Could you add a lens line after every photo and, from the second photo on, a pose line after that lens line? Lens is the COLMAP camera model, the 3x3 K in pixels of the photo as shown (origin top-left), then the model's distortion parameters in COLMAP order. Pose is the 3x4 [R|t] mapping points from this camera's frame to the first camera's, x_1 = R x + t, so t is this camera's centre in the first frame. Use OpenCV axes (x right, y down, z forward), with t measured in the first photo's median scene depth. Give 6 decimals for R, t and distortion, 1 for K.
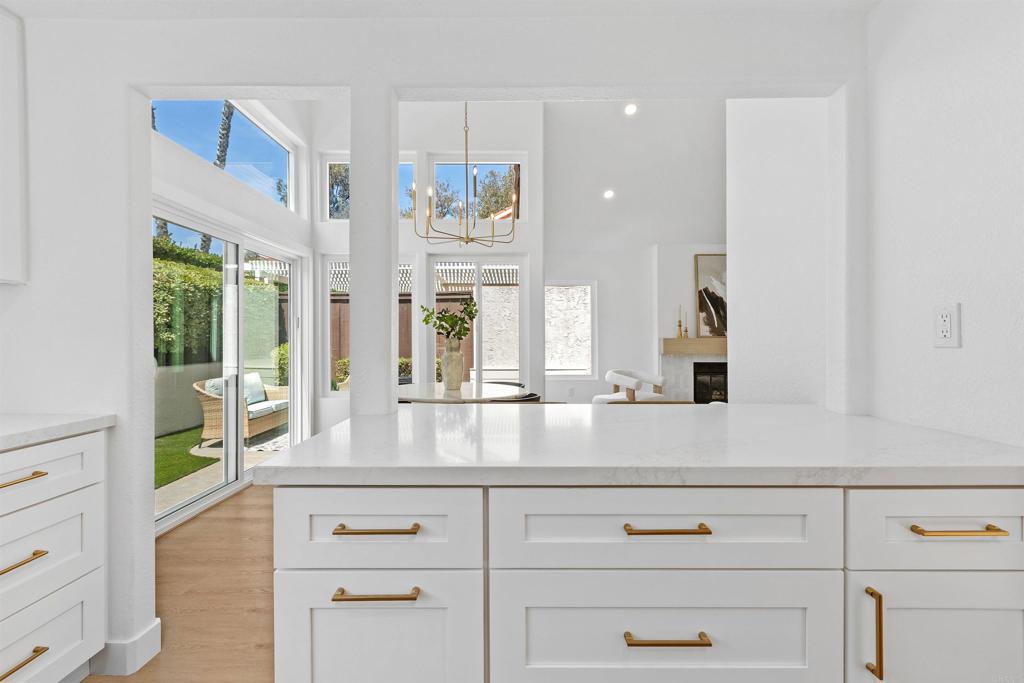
lens RADIAL K [[454.9, 0, 510.7], [0, 454.9, 336.9], [0, 0, 1]] dist [-0.002190, 0.000061]
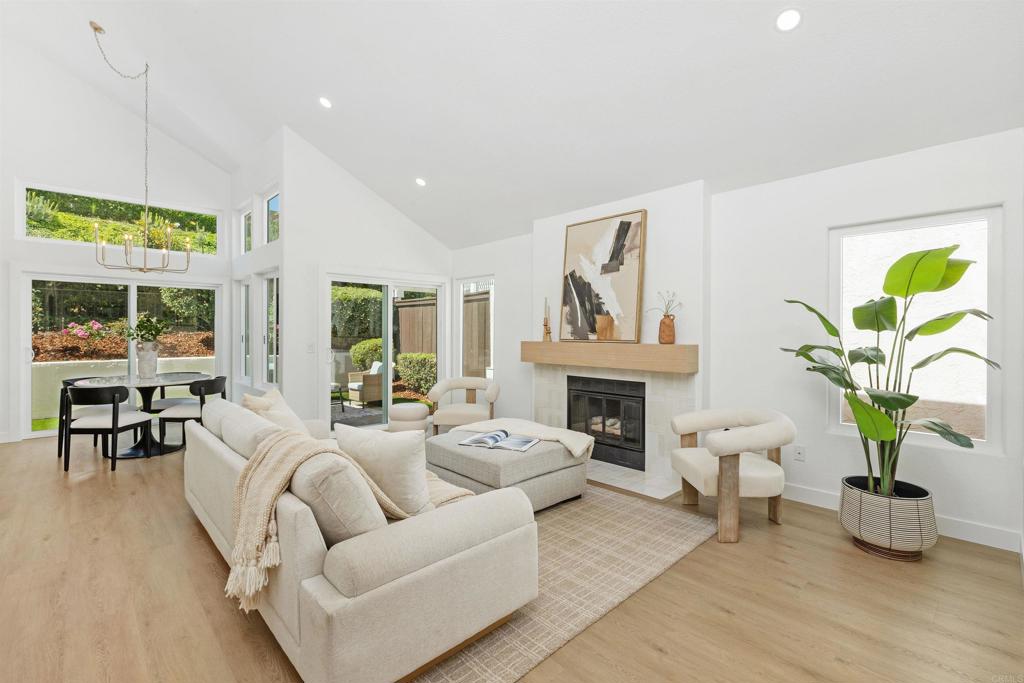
lens RADIAL K [[454.9, 0, 511.7], [0, 454.9, 334.0], [0, 0, 1]] dist [-0.002190, 0.000061]
pose [[0.710458, 0.008387, -0.703689, 0.859627], [0.001234, 0.999913, 0.013163, -0.019571], [0.703738, -0.010220, 0.710386, 0.432029]]
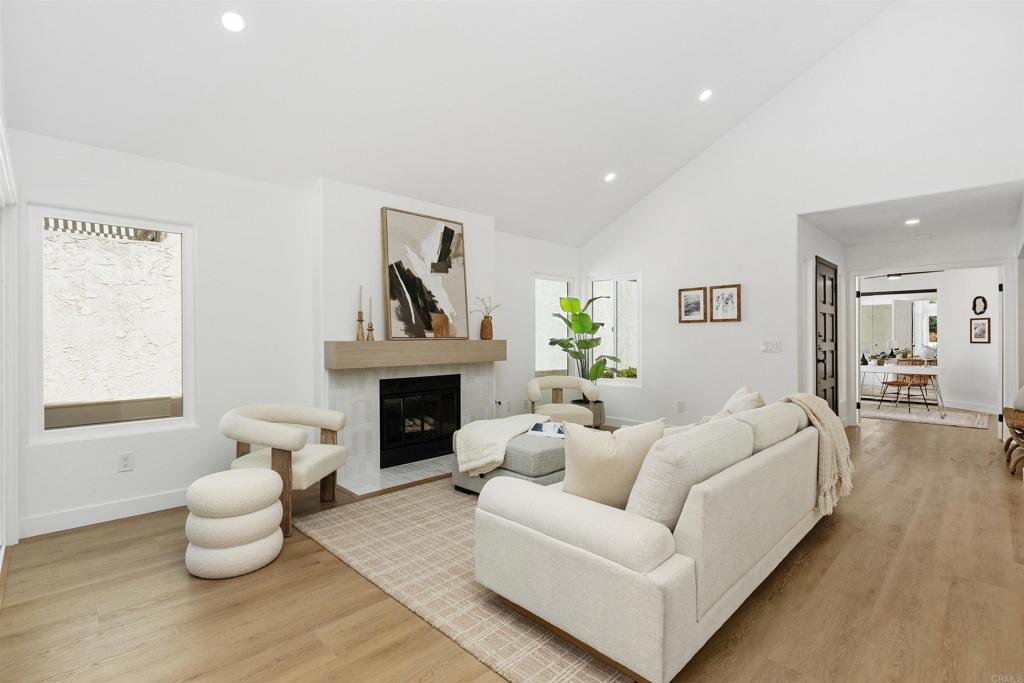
lens RADIAL K [[468.9, 0, 516.2], [0, 468.9, 336.1], [0, 0, 1]] dist [-0.015163, -0.000243]
pose [[0.694013, 0.002717, 0.719957, 0.072558], [-0.004853, 0.999988, 0.000905, -0.005286], [-0.719946, -0.004122, 0.694018, 0.428455]]
